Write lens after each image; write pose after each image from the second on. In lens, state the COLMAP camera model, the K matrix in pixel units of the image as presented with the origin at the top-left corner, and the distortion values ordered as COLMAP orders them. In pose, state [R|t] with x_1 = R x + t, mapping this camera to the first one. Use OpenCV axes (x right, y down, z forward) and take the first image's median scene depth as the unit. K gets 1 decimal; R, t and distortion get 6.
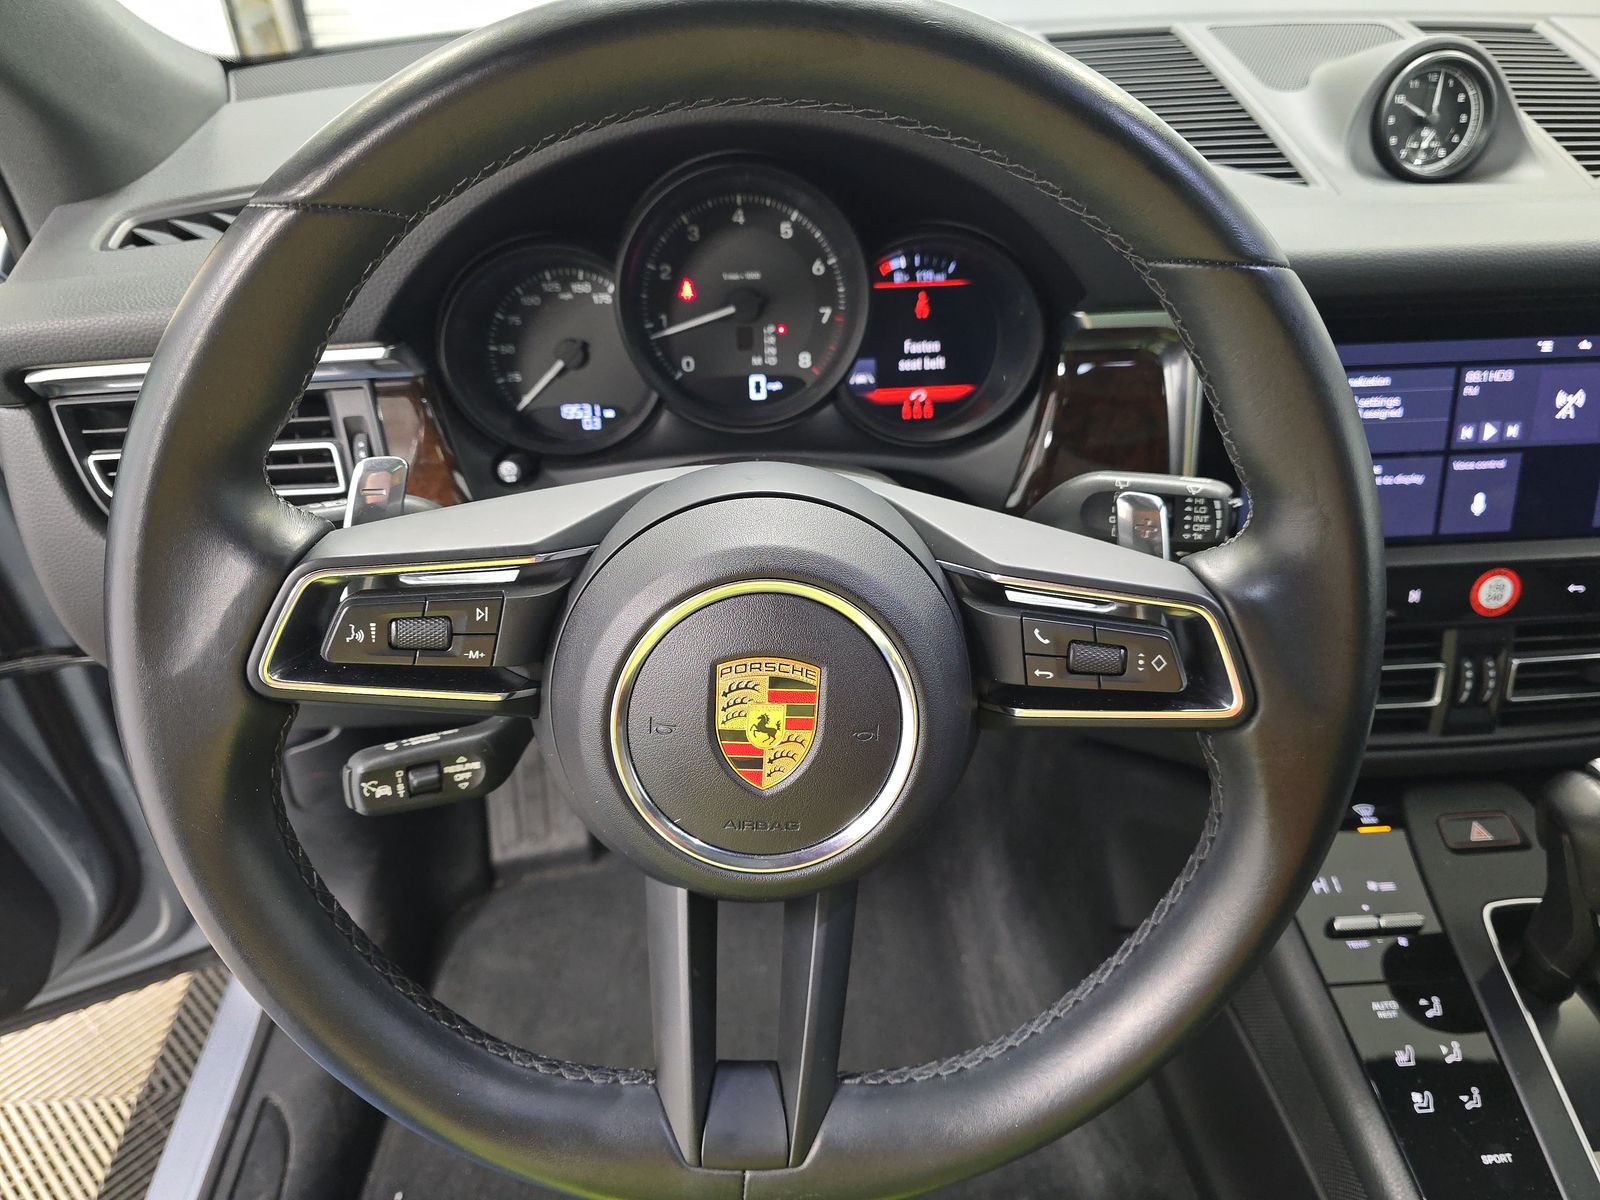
lens RADIAL K [[1073.4, 0, 805.2], [0, 1073.4, 600.4], [0, 0, 1]] dist [0.034759, -0.030059]
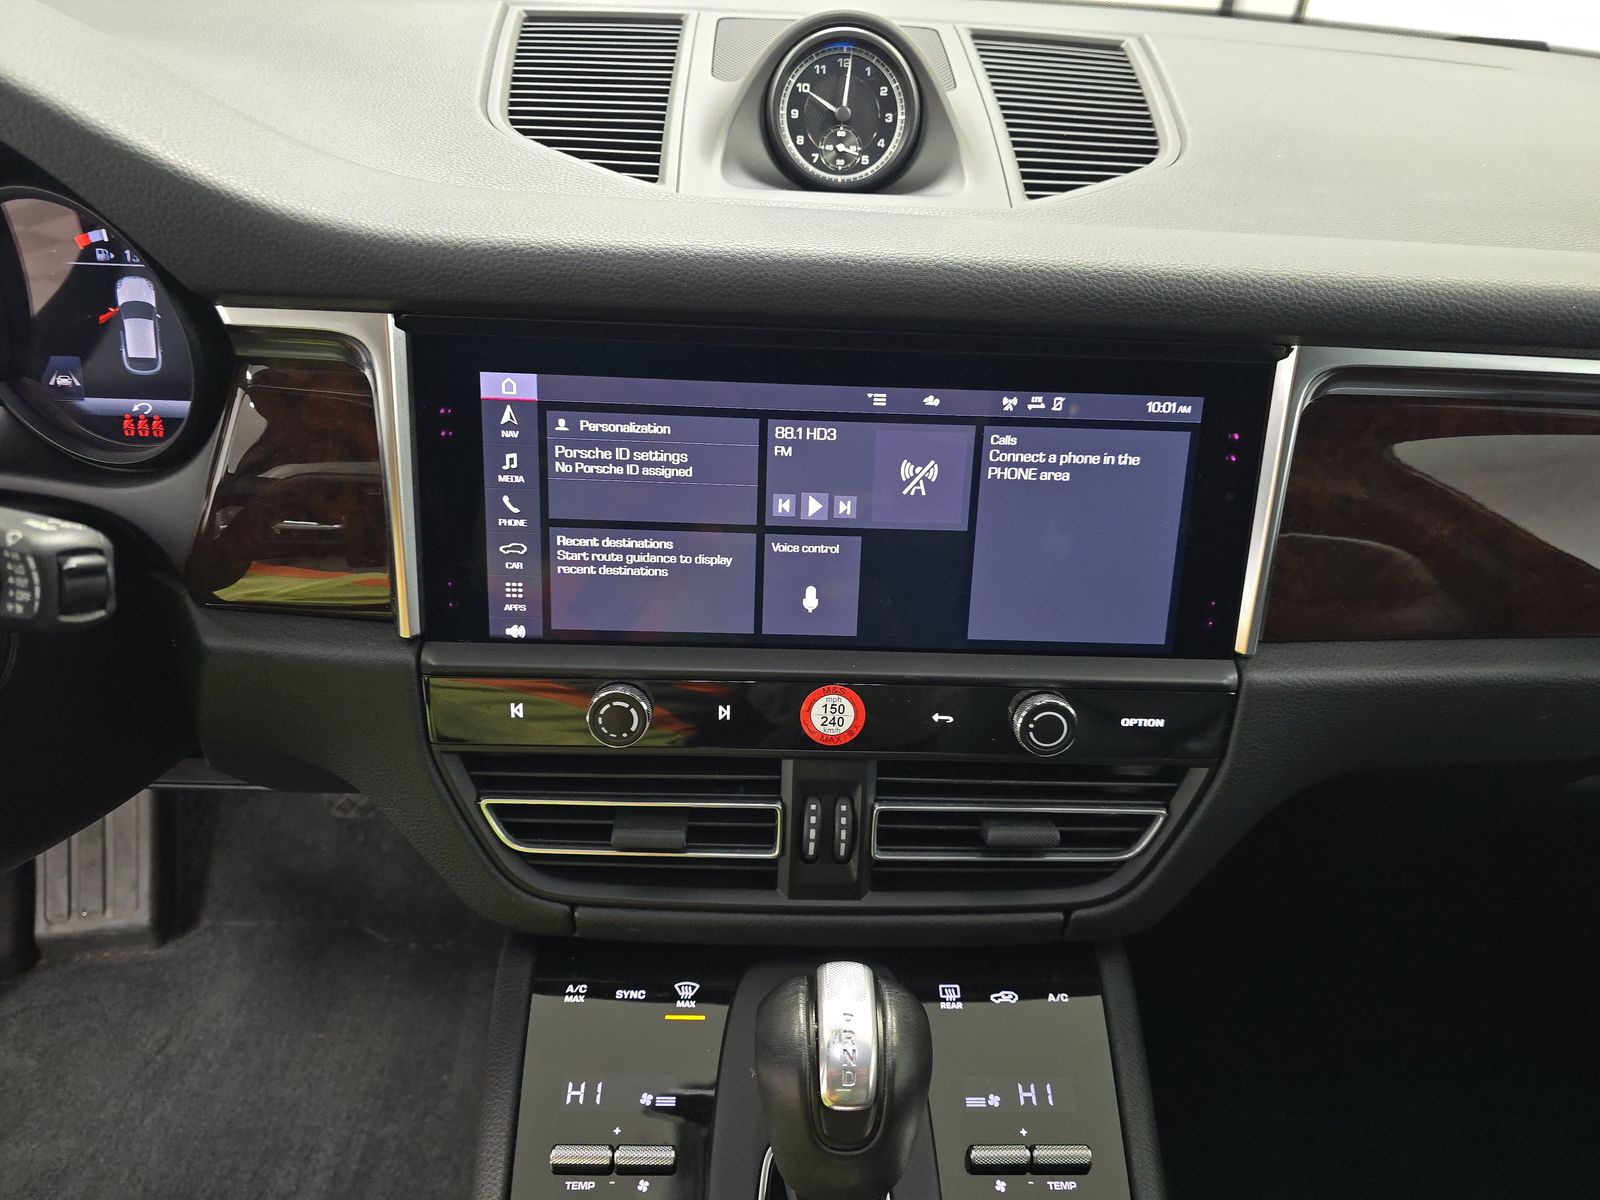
lens RADIAL K [[1073.4, 0, 800.1], [0, 1073.4, 611.9], [0, 0, 1]] dist [0.034759, -0.030059]
pose [[0.997359, 0.071619, -0.012055, 0.622078], [-0.072095, 0.996372, -0.045226, -0.044810], [0.008772, 0.045976, 0.998904, 0.239244]]
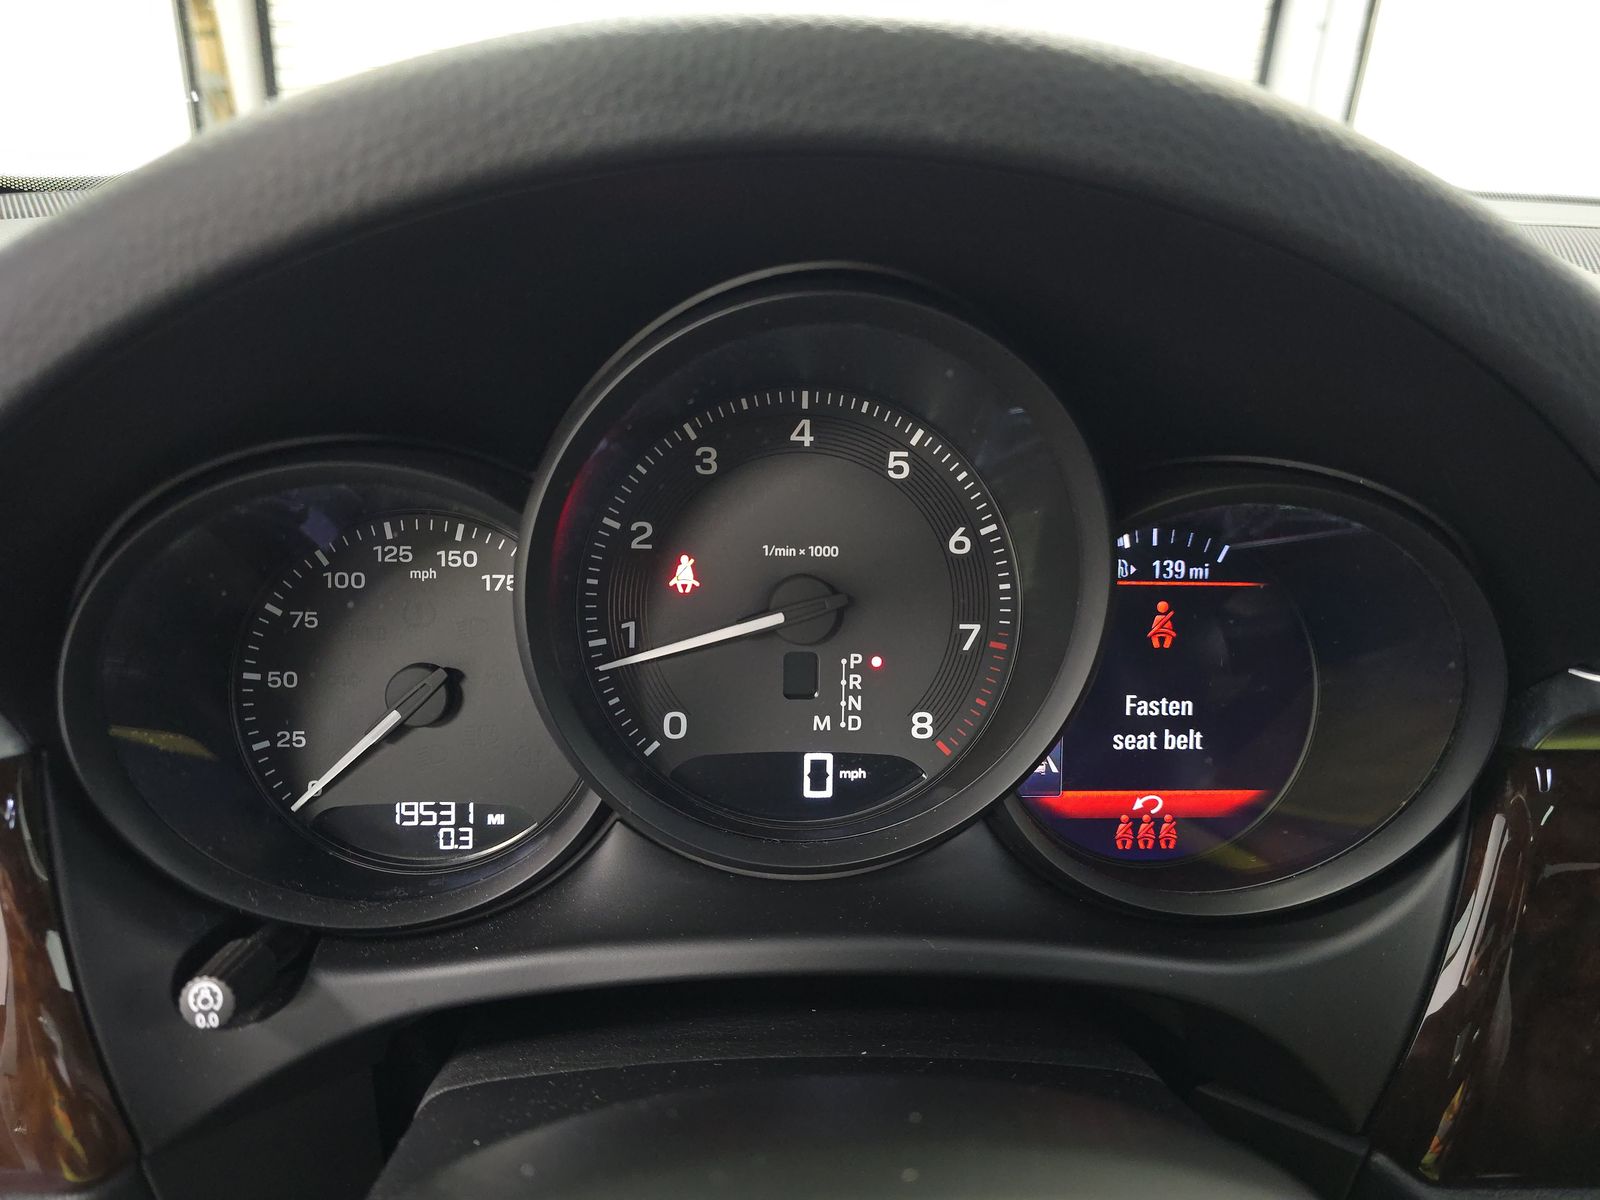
lens RADIAL K [[1073.4, 0, 804.6], [0, 1073.4, 594.2], [0, 0, 1]] dist [0.034759, -0.030059]
pose [[0.998594, 0.046739, 0.025016, -0.067617], [-0.039392, 0.970005, -0.239873, -0.166566], [-0.035477, 0.238550, 0.970482, 0.536928]]
